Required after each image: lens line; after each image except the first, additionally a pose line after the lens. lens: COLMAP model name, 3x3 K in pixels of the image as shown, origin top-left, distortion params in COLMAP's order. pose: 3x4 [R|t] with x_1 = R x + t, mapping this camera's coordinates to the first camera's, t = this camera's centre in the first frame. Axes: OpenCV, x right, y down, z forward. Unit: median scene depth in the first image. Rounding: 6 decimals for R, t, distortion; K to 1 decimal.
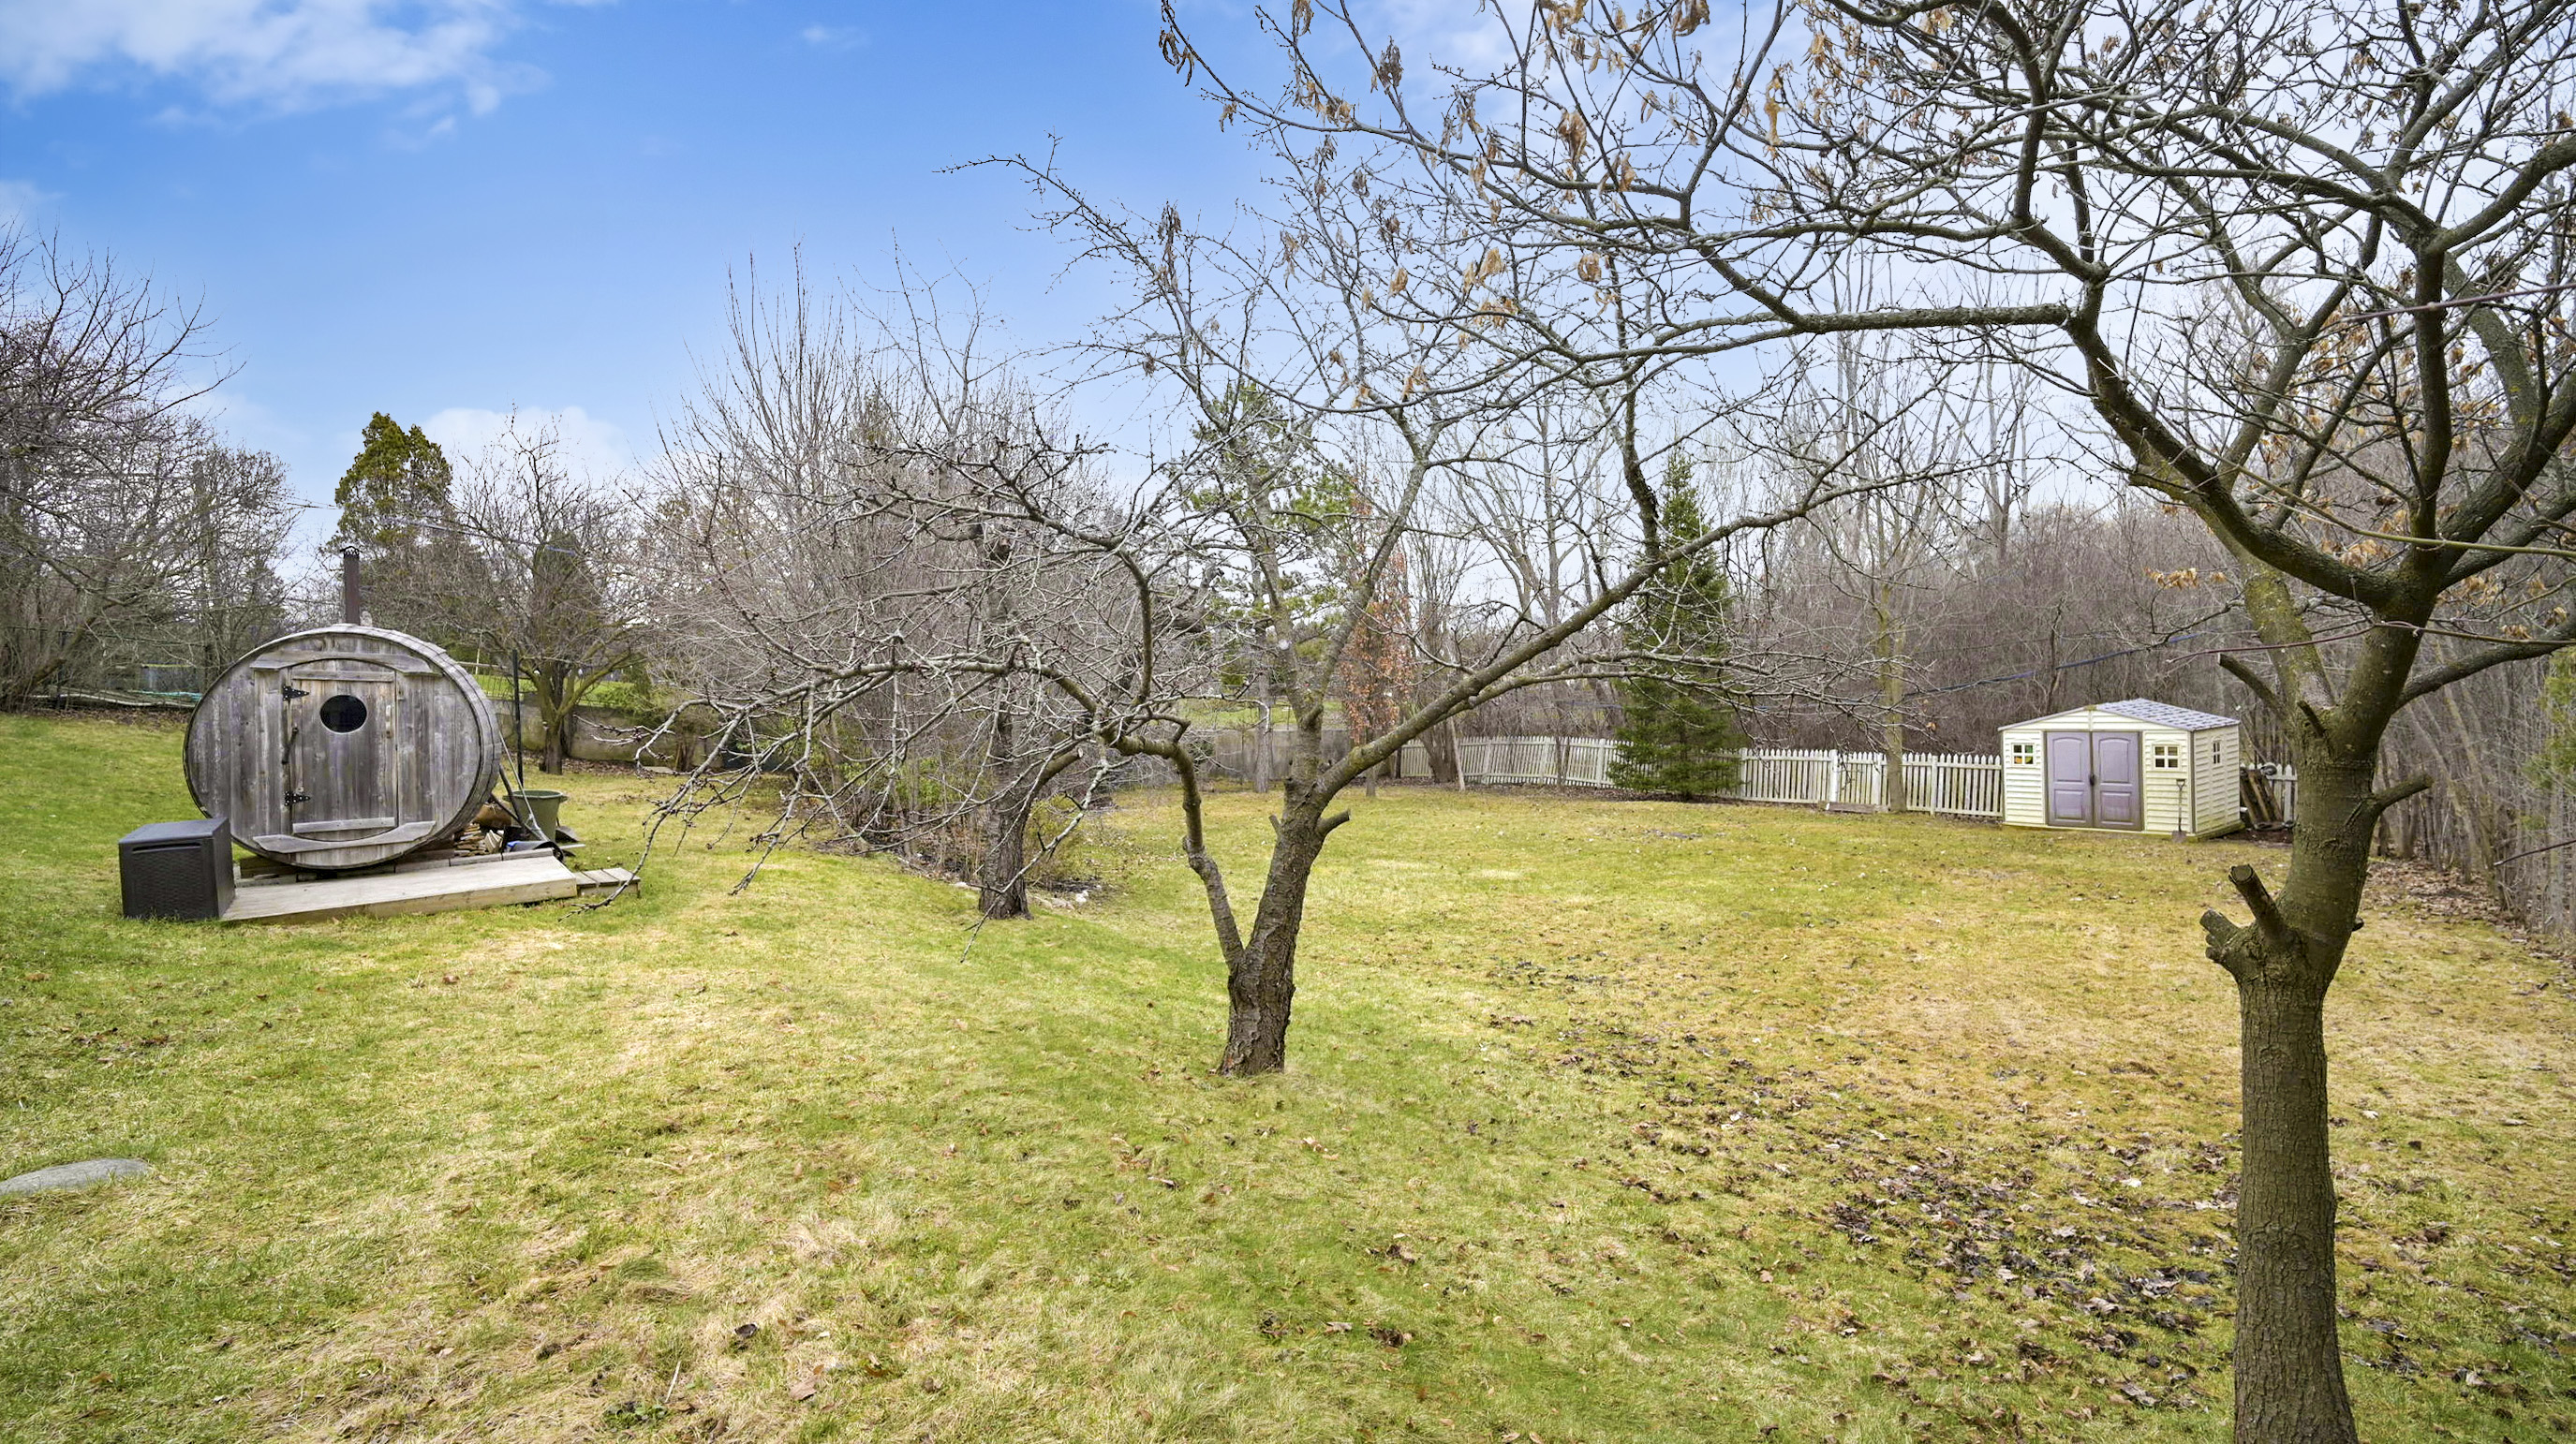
lens RADIAL K [[1188.9, 0, 1290.6], [0, 1188.9, 718.9], [0, 0, 1]] dist [-0.001074, -0.000031]
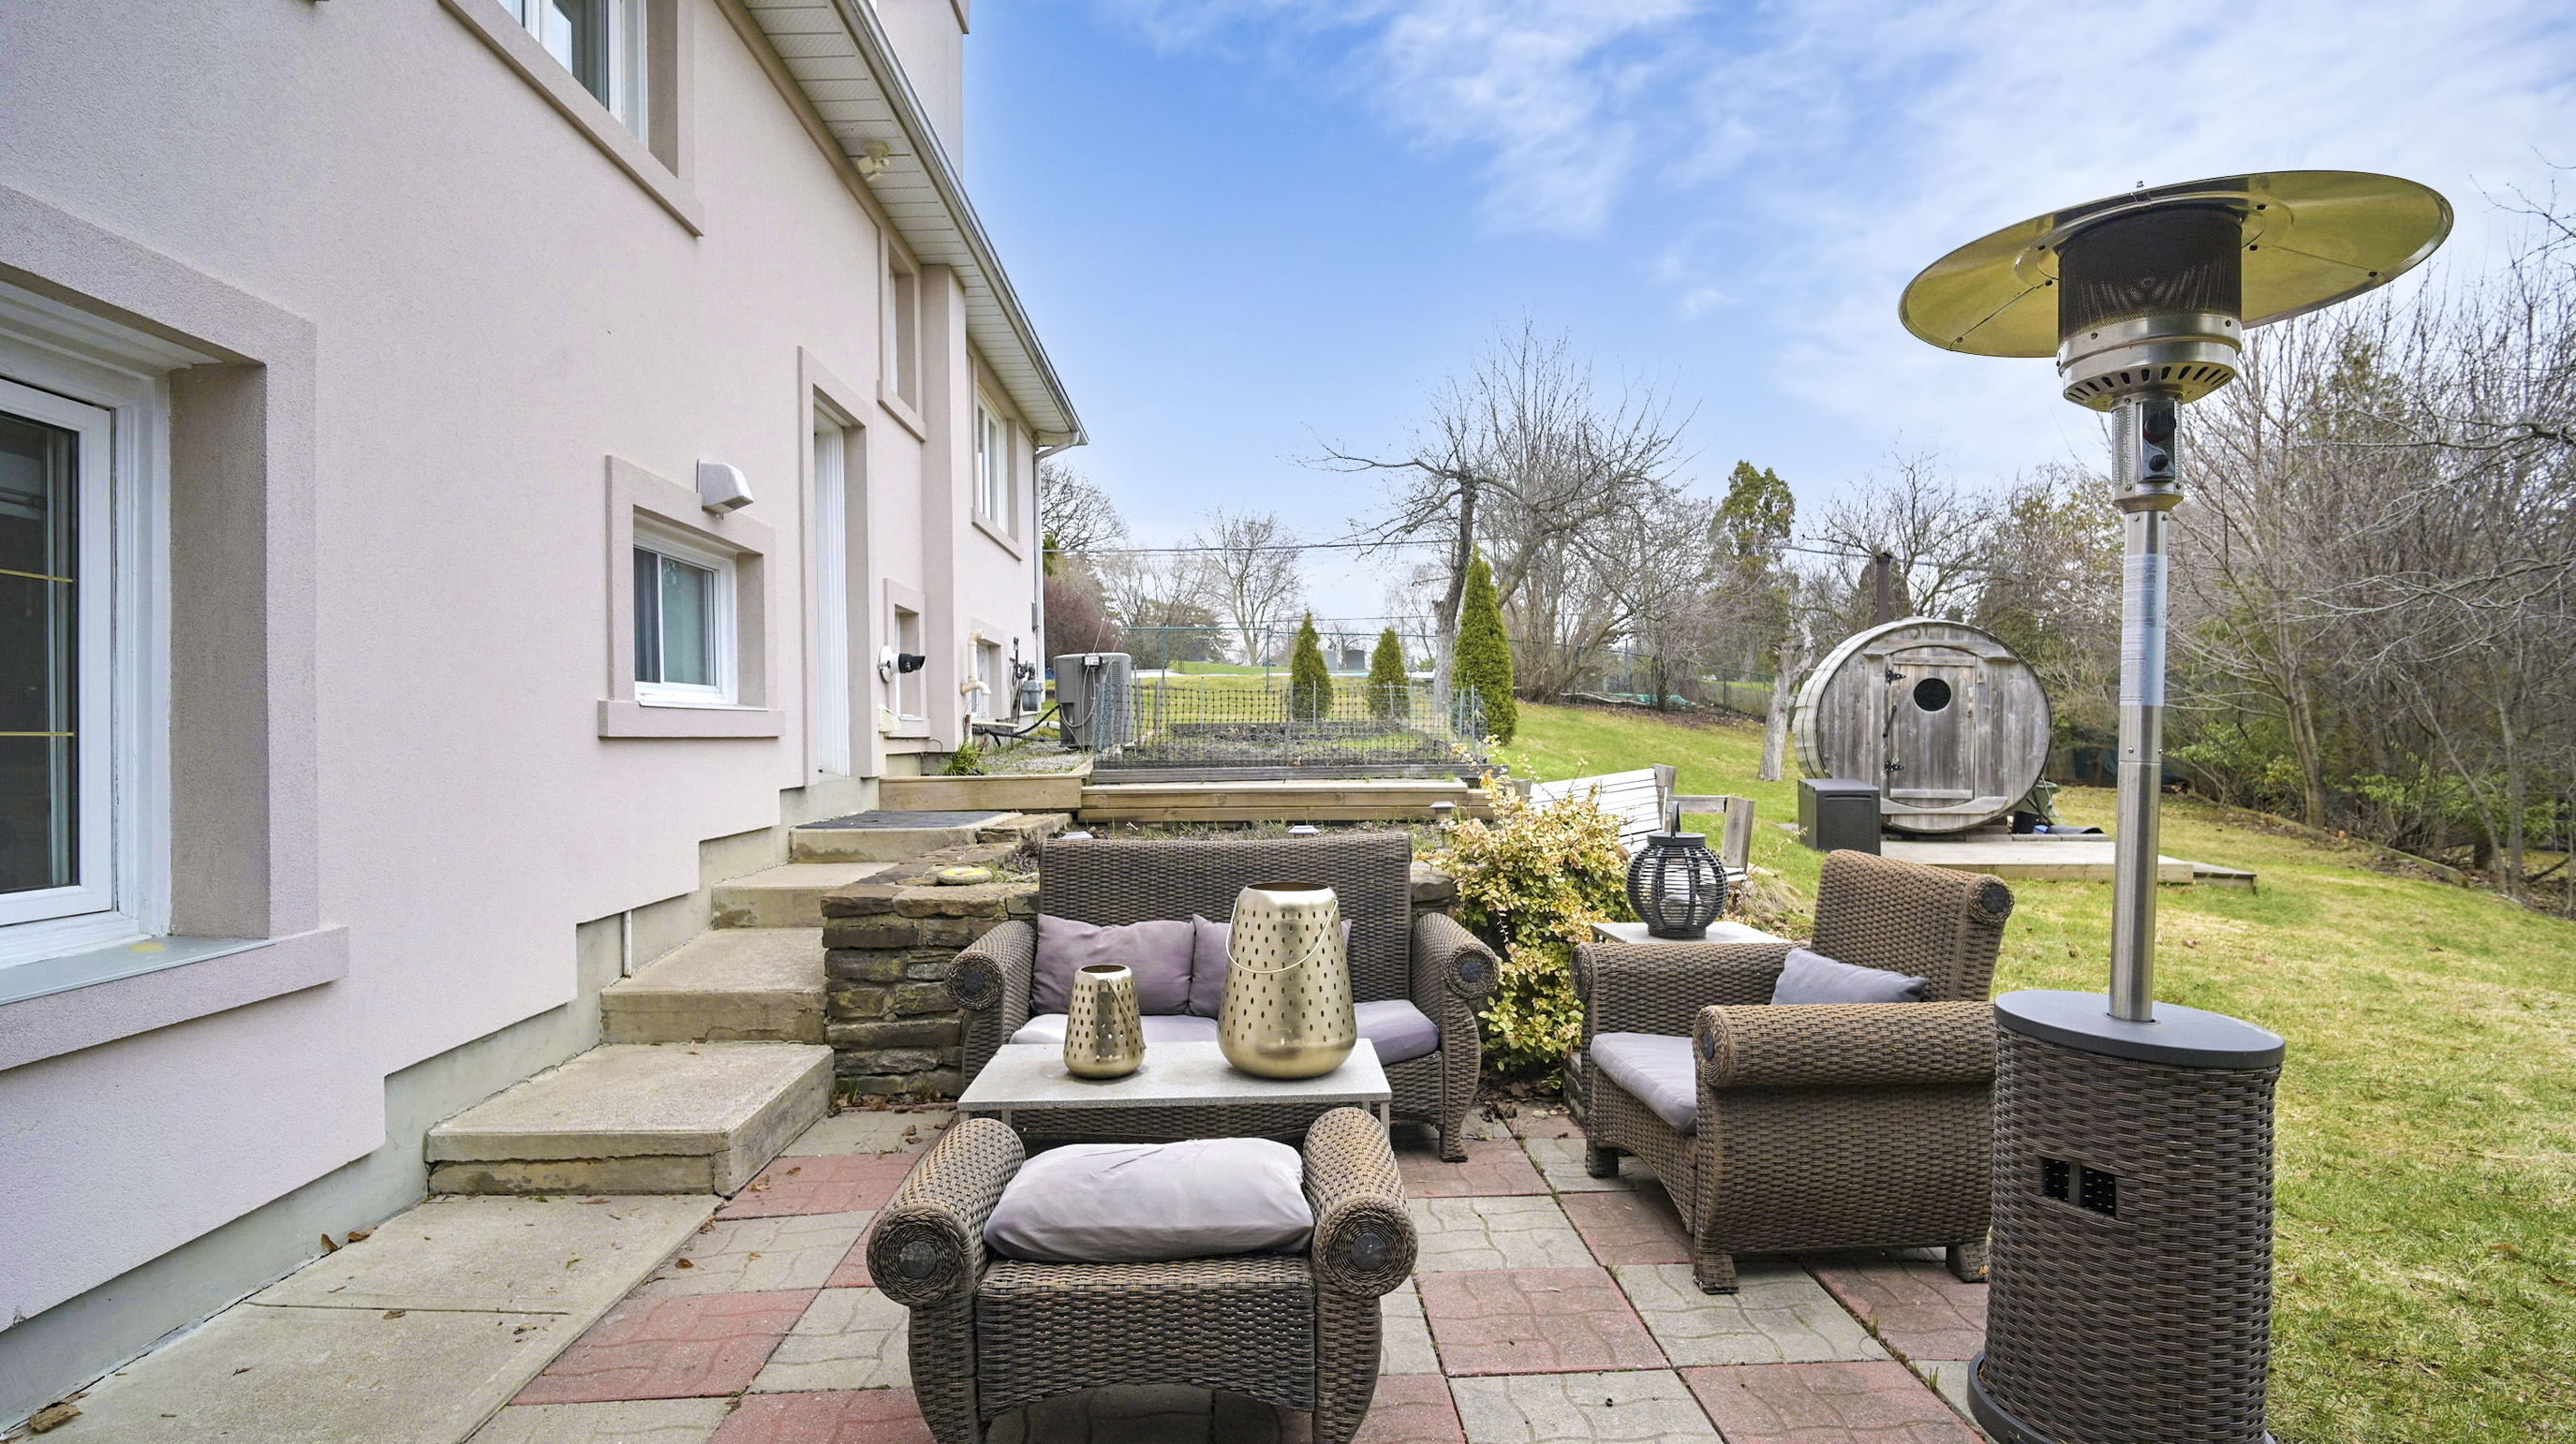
lens RADIAL K [[1188.9, 0, 1296.1], [0, 1188.9, 729.2], [0, 0, 1]] dist [-0.001074, -0.000031]
pose [[0.613338, 0.026703, -0.789369, -0.281588], [-0.035794, 0.999341, 0.005994, 0.043460], [0.789009, 0.024579, 0.613890, -0.163845]]
